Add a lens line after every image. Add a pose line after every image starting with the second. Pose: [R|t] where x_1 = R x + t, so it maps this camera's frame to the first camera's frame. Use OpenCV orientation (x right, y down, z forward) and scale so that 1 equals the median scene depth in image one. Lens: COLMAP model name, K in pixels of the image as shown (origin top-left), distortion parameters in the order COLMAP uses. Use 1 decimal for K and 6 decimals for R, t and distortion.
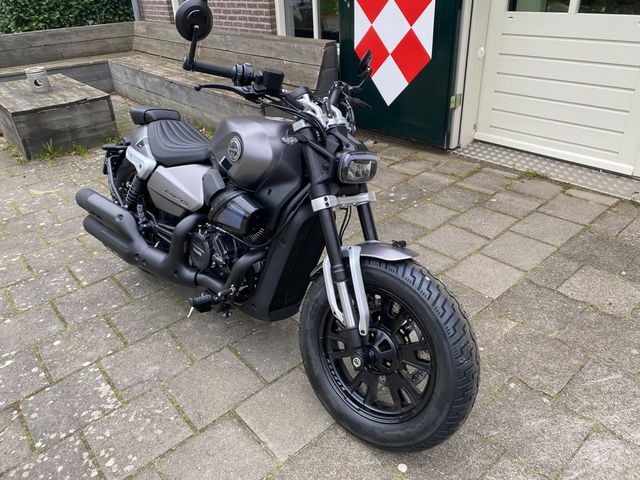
lens RADIAL K [[492.0, 0, 317.9], [0, 492.0, 235.1], [0, 0, 1]] dist [0.046927, -0.045672]
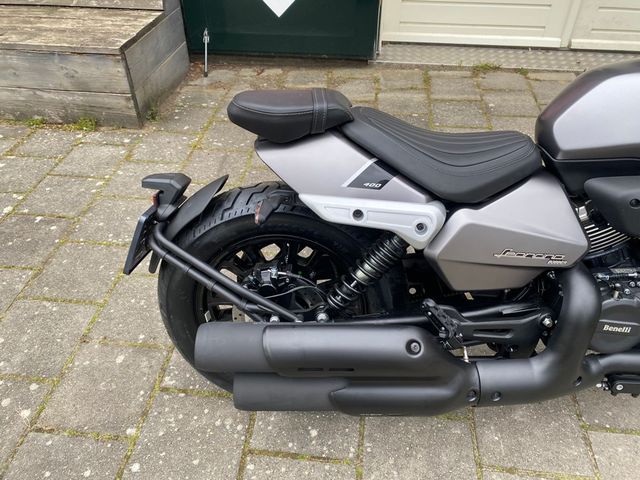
lens RADIAL K [[488.9, 0, 321.6], [0, 488.9, 237.4], [0, 0, 1]] dist [0.042537, -0.045751]
pose [[0.720272, -0.408979, 0.560307, -0.643802], [0.297357, 0.911776, 0.283272, -0.269656], [-0.626727, -0.037422, 0.778340, 0.669716]]
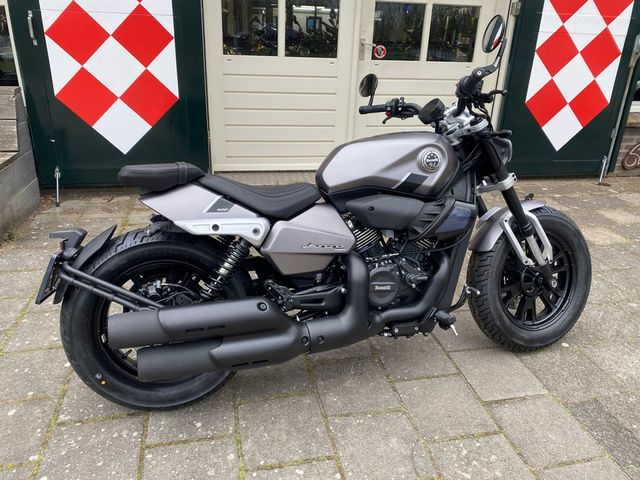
lens RADIAL K [[492.0, 0, 317.9], [0, 492.0, 235.1], [0, 0, 1]] dist [0.046927, -0.045672]
pose [[0.457204, -0.277620, 0.844921, -0.888165], [0.367089, 0.924236, 0.105041, -0.166454], [-0.810068, 0.262136, 0.524476, 0.512441]]
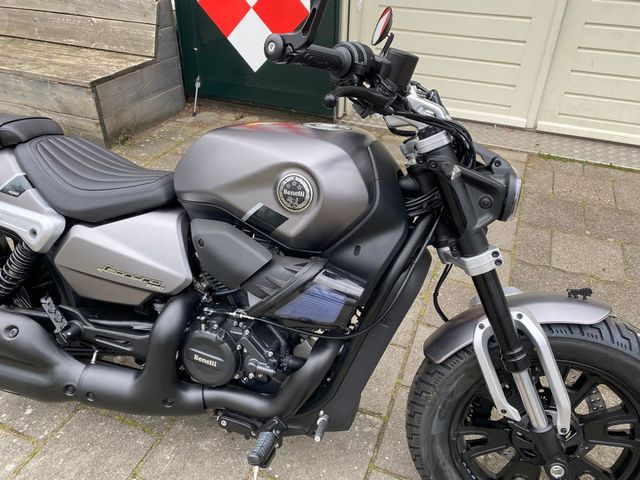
lens RADIAL K [[488.9, 0, 321.6], [0, 488.9, 237.4], [0, 0, 1]] dist [0.042537, -0.045751]
pose [[0.884501, -0.211344, 0.415923, -0.287921], [0.171795, 0.976410, 0.130807, -0.141753], [-0.433757, -0.044246, 0.899943, 0.351710]]
